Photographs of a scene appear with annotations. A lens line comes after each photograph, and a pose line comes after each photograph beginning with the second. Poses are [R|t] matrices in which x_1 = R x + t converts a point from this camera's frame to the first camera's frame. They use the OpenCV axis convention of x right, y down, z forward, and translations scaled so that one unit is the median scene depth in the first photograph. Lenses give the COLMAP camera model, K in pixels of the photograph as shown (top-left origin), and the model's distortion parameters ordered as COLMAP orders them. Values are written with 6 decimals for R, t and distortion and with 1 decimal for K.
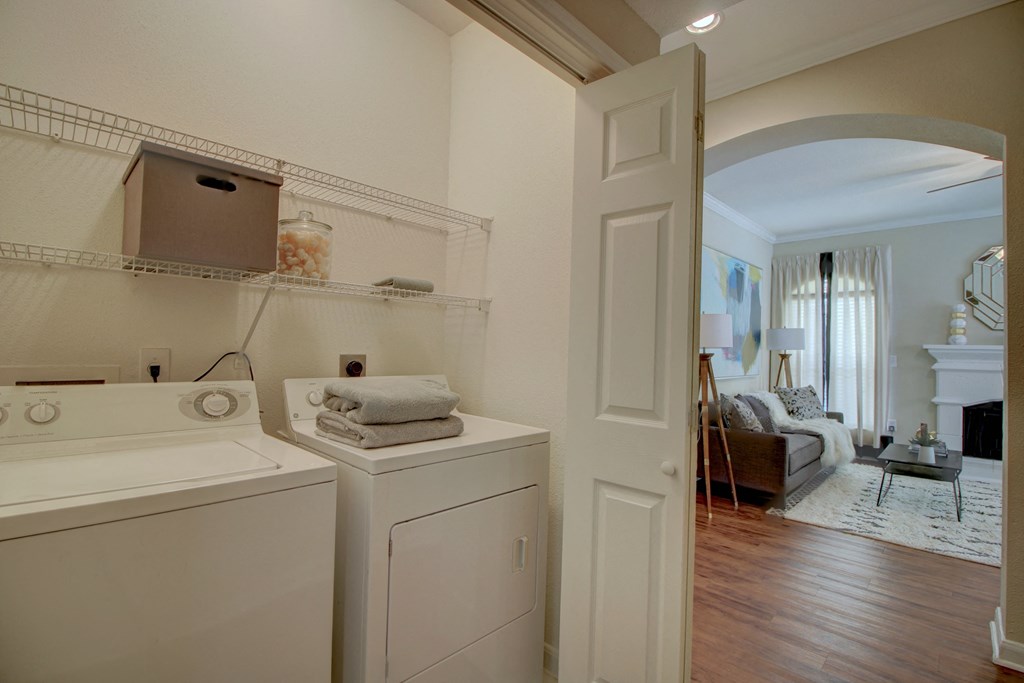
lens RADIAL K [[472.8, 0, 512.0], [0, 472.8, 341.5], [0, 0, 1]] dist [0.000124, -0.000379]
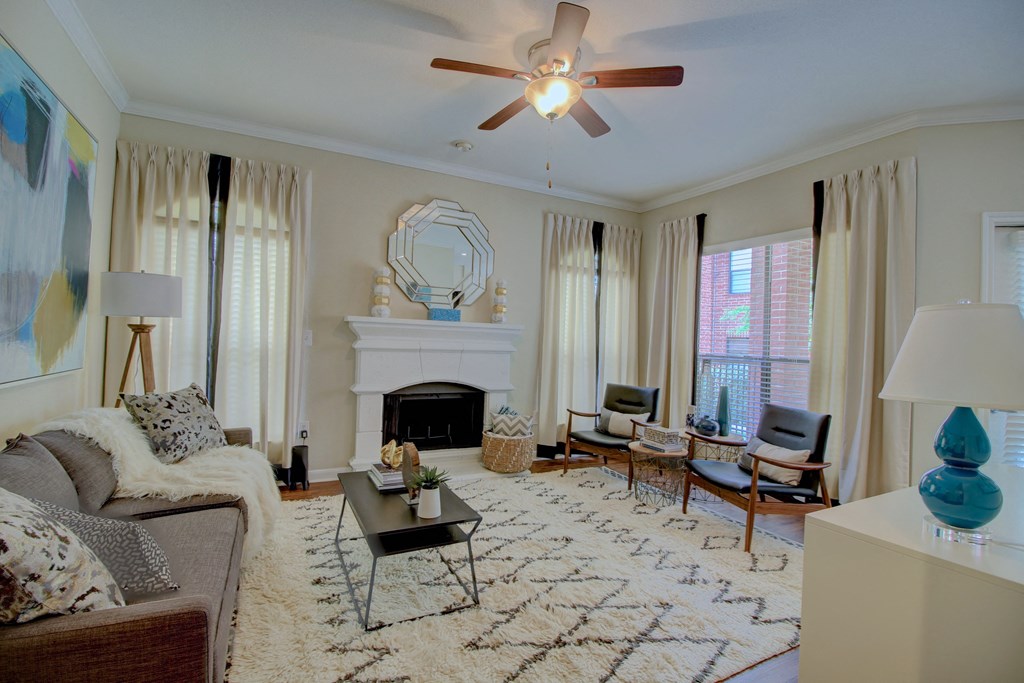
lens RADIAL K [[463.2, 0, 512.5], [0, 463.2, 335.8], [0, 0, 1]] dist [0.000226, -0.016619]
pose [[0.315095, -0.000551, 0.949060, 0.244116], [-0.038889, 0.999152, 0.013491, 0.016821], [-0.948263, -0.041159, 0.314806, 0.486274]]
